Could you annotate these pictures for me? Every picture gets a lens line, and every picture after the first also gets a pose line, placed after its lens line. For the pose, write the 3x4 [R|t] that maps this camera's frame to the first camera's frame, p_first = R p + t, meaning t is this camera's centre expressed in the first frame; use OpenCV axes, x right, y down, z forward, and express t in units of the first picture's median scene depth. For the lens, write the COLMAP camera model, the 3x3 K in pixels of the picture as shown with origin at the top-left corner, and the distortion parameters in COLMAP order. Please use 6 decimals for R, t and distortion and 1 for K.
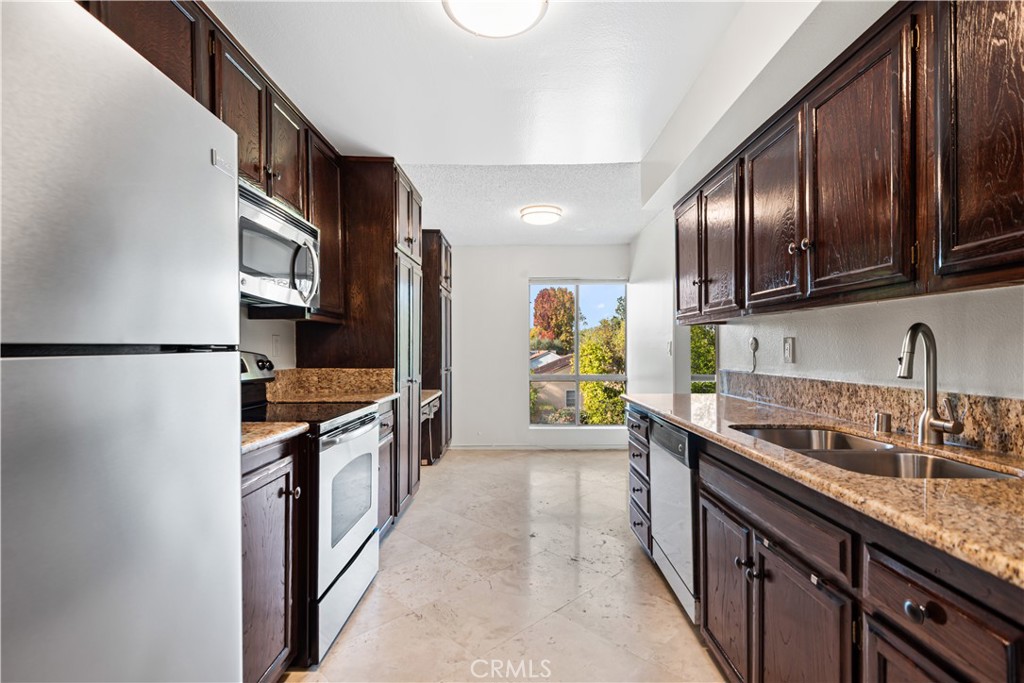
lens RADIAL K [[469.0, 0, 515.3], [0, 469.0, 350.5], [0, 0, 1]] dist [0.005073, 0.000205]
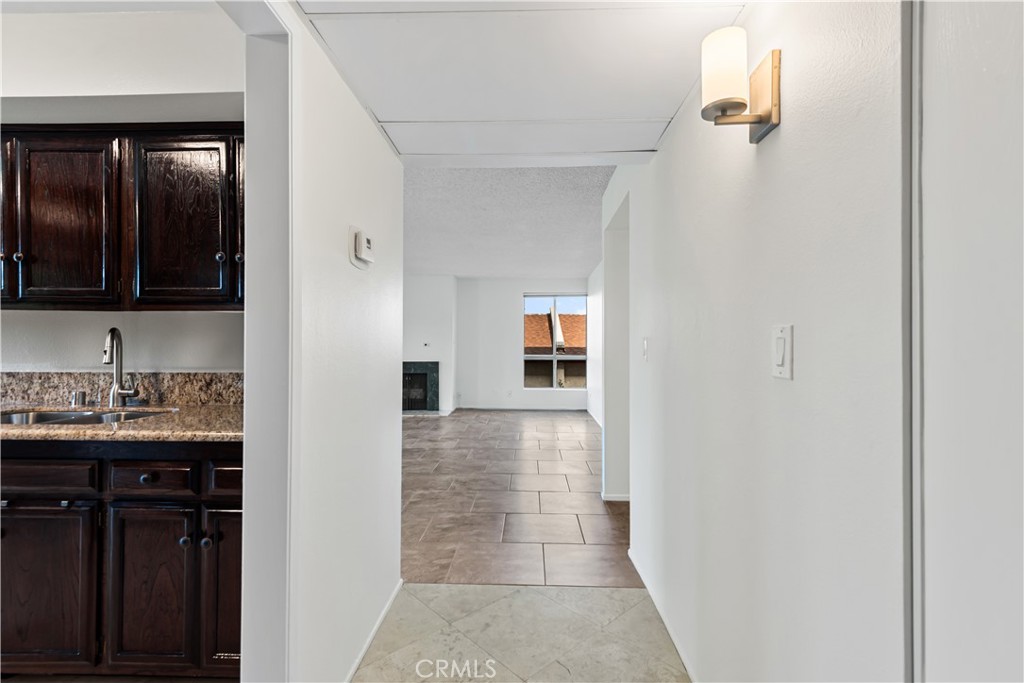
lens RADIAL K [[469.0, 0, 514.6], [0, 469.0, 346.0], [0, 0, 1]] dist [0.005073, 0.000205]
pose [[0.031473, -0.003162, 0.999500, -0.647990], [-0.001808, 0.999993, 0.003220, -0.006427], [-0.999503, -0.001908, 0.031467, -0.361651]]
